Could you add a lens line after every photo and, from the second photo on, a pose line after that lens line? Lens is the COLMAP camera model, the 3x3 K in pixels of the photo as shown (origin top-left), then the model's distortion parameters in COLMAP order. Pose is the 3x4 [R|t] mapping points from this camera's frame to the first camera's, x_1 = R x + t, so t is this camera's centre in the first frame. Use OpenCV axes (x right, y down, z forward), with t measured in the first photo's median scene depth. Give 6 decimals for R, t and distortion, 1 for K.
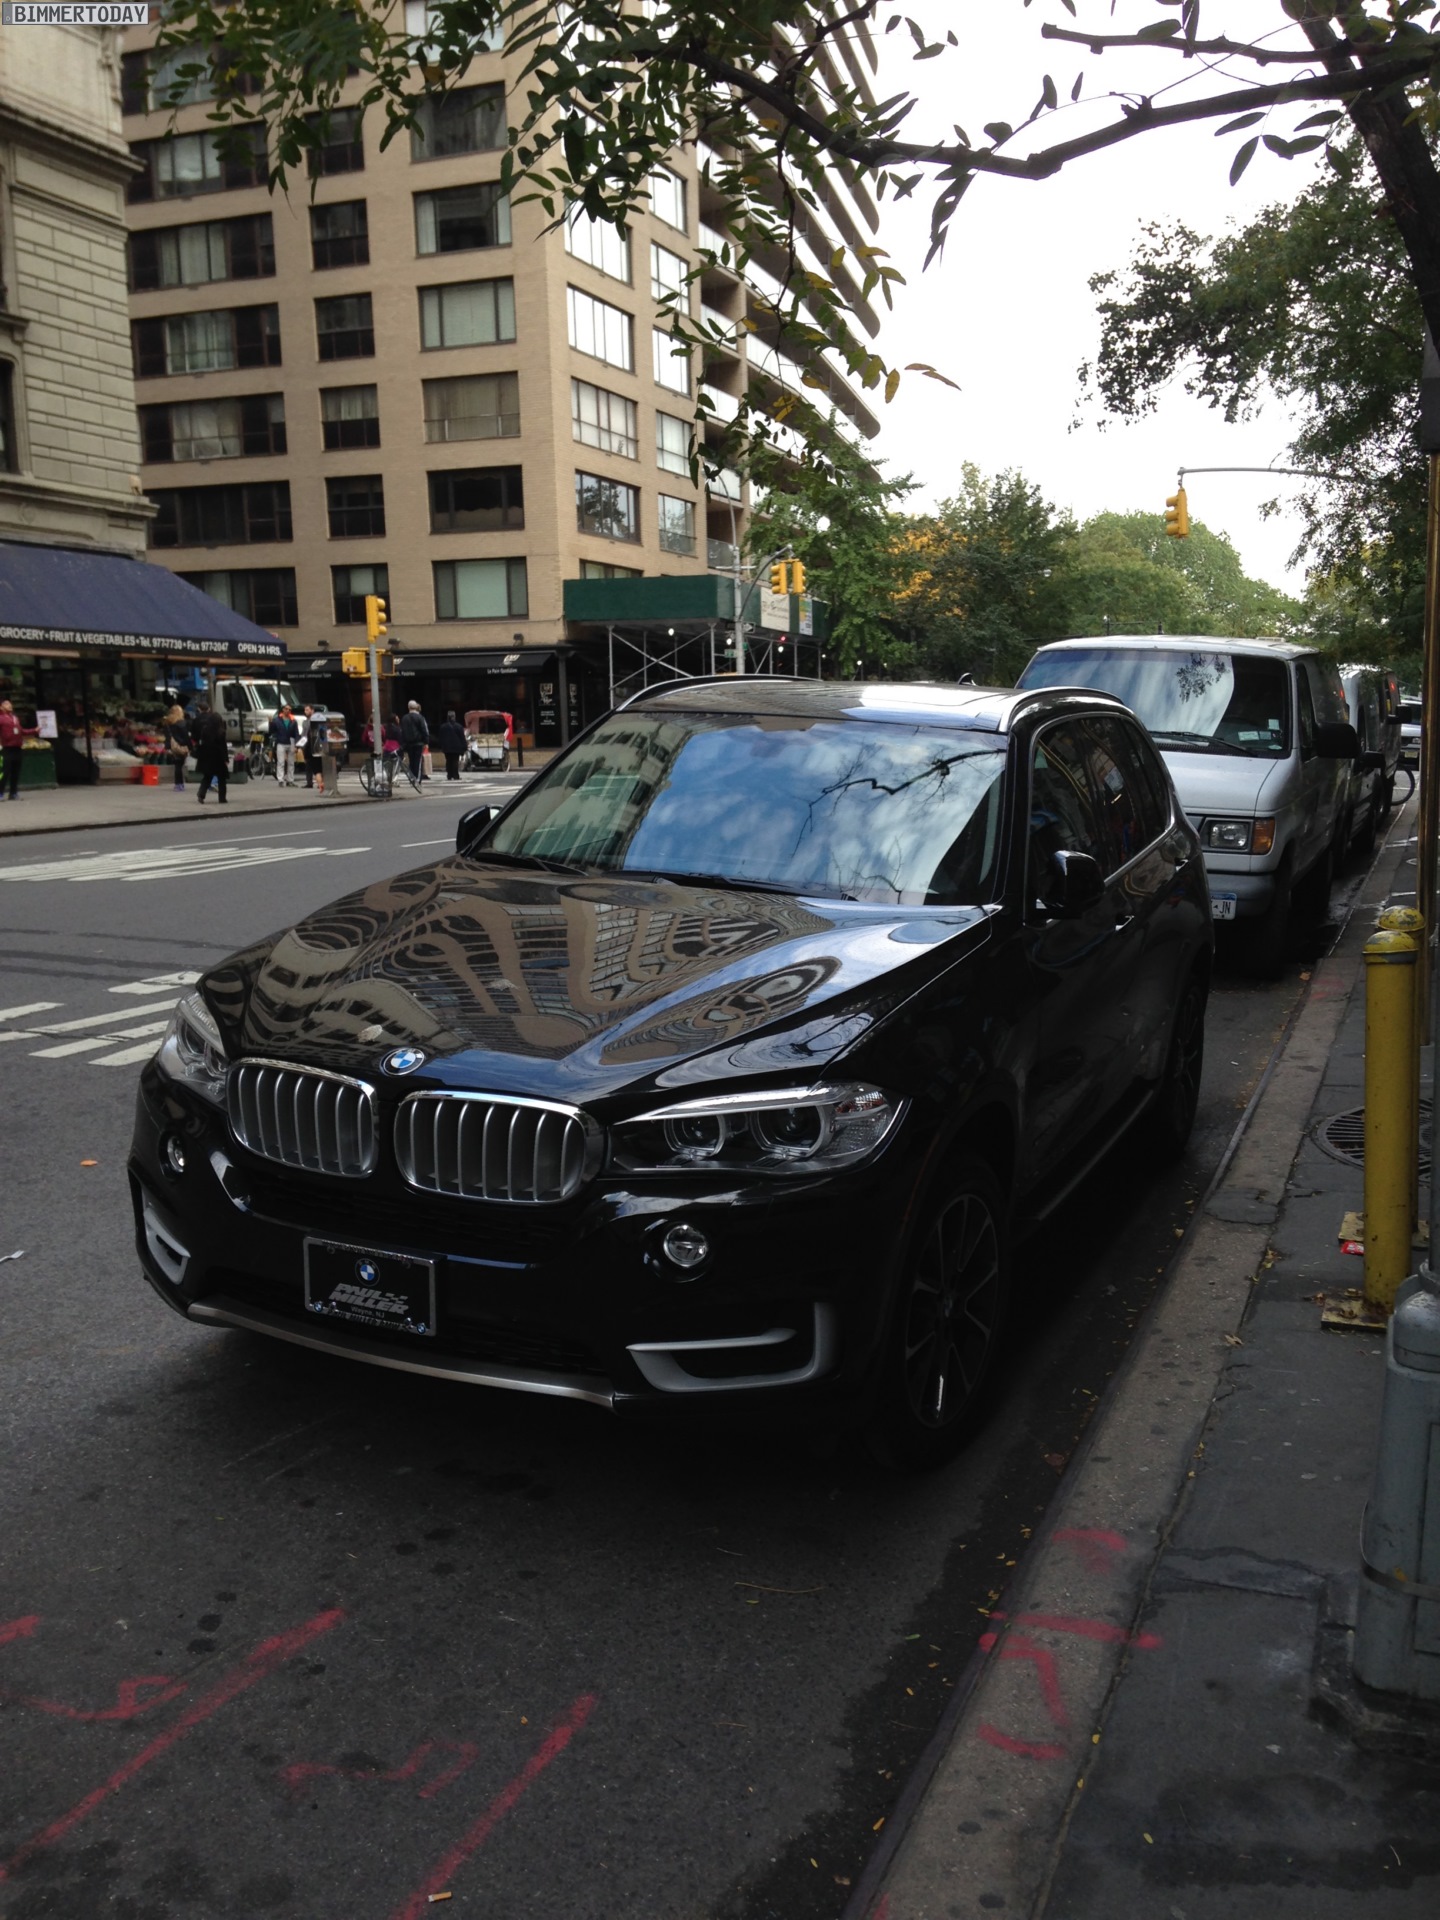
lens RADIAL K [[1771.3, 0, 722.9], [0, 1771.3, 961.4], [0, 0, 1]] dist [0.005161, 0.000000]
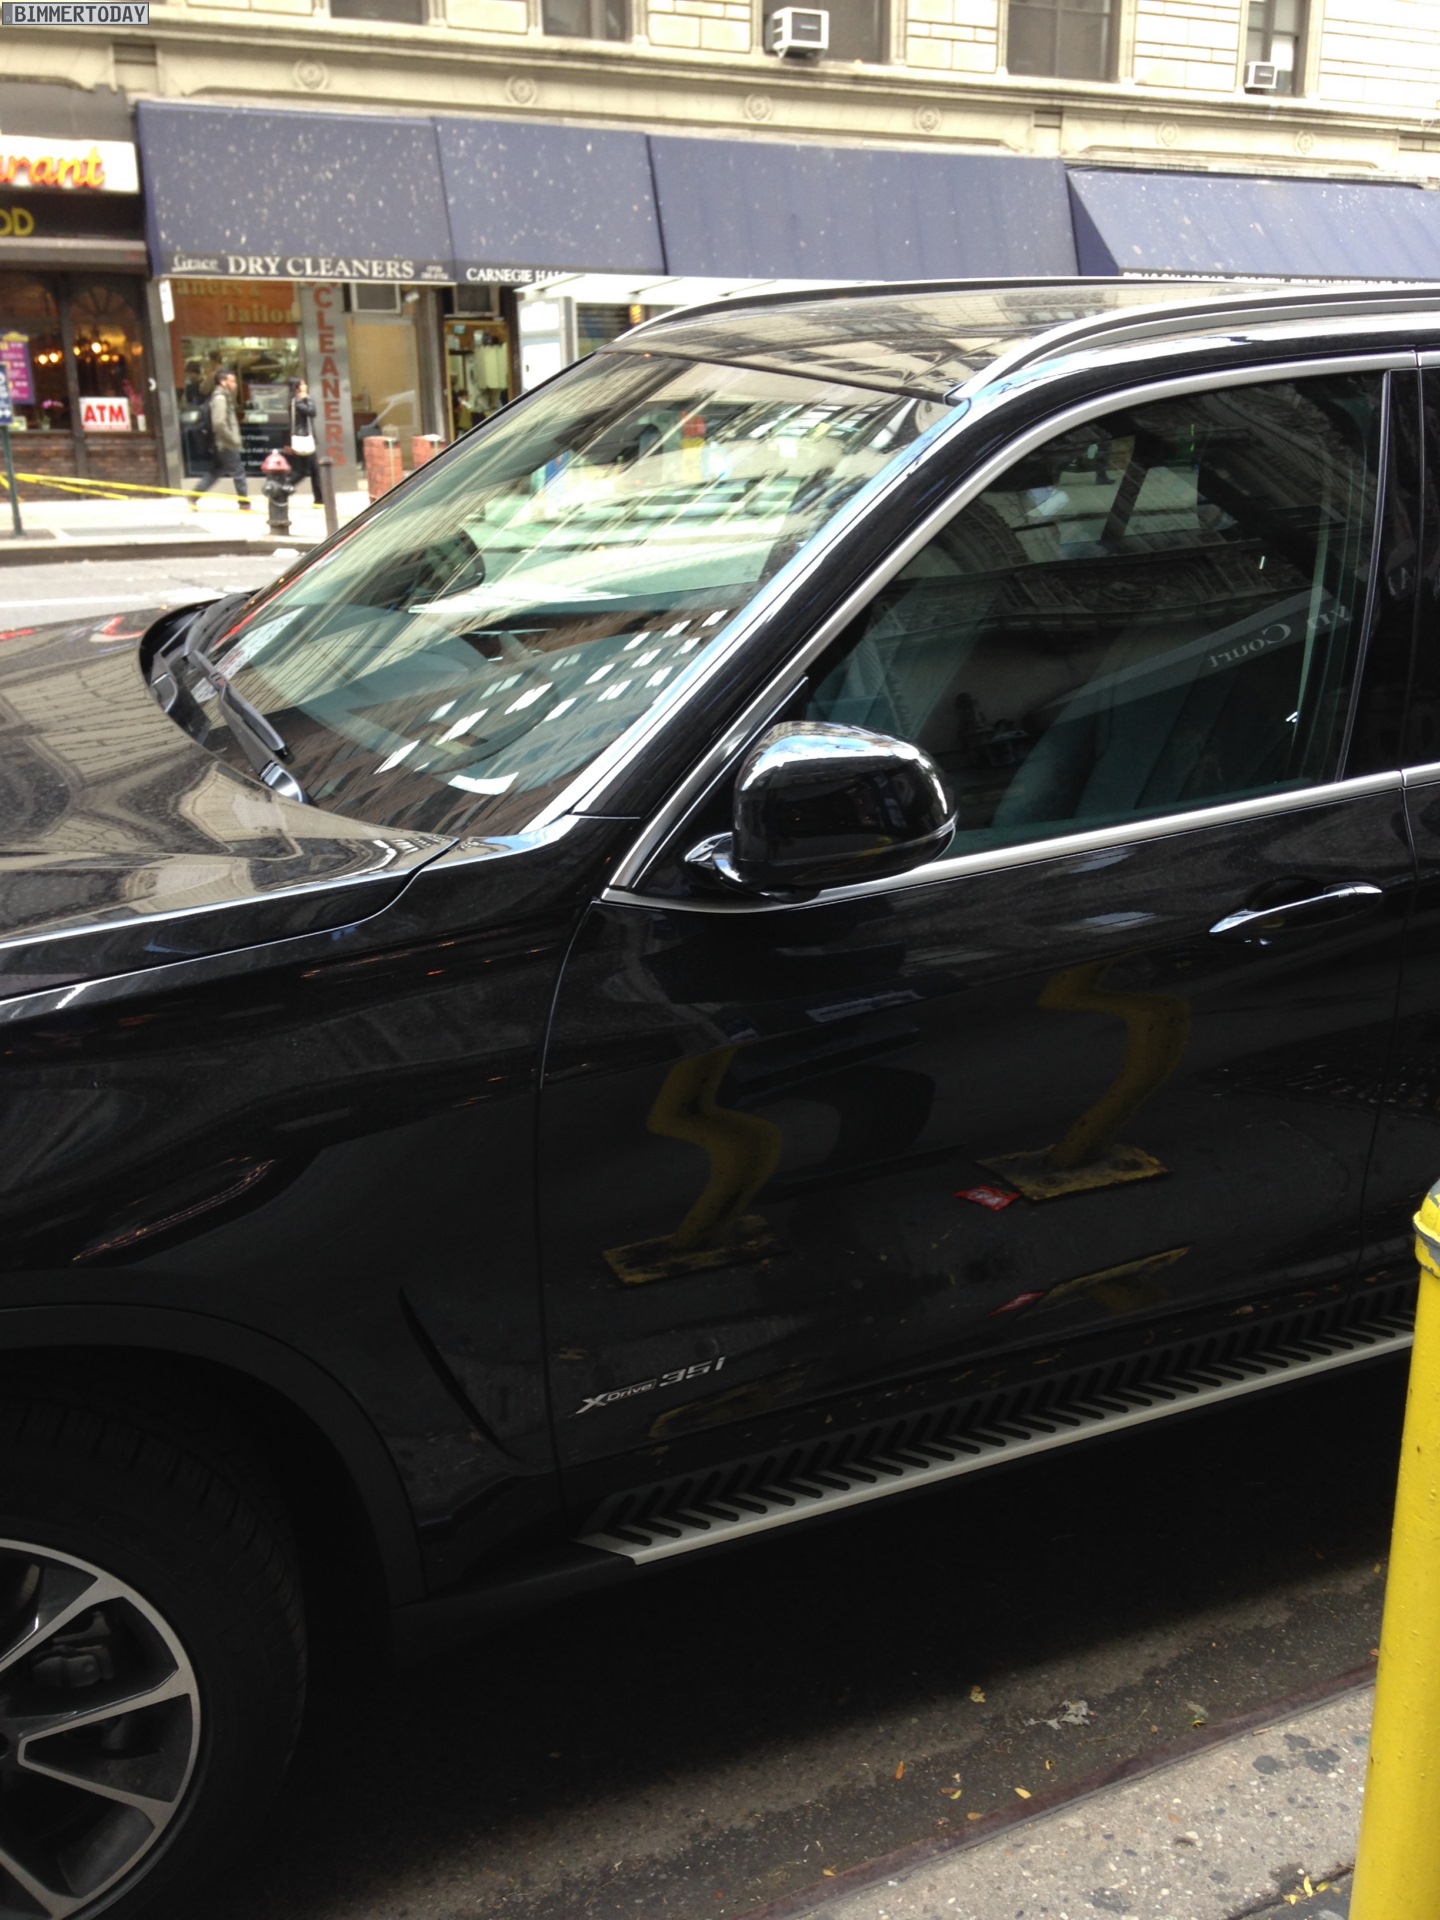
lens RADIAL K [[1771.3, 0, 719.8], [0, 1771.3, 956.2], [0, 0, 1]] dist [0.005161, 0.000000]
pose [[0.732523, 0.207778, -0.648258, 0.062352], [-0.089130, 0.973357, 0.211262, -0.013537], [0.674882, -0.096975, 0.731526, 0.097228]]
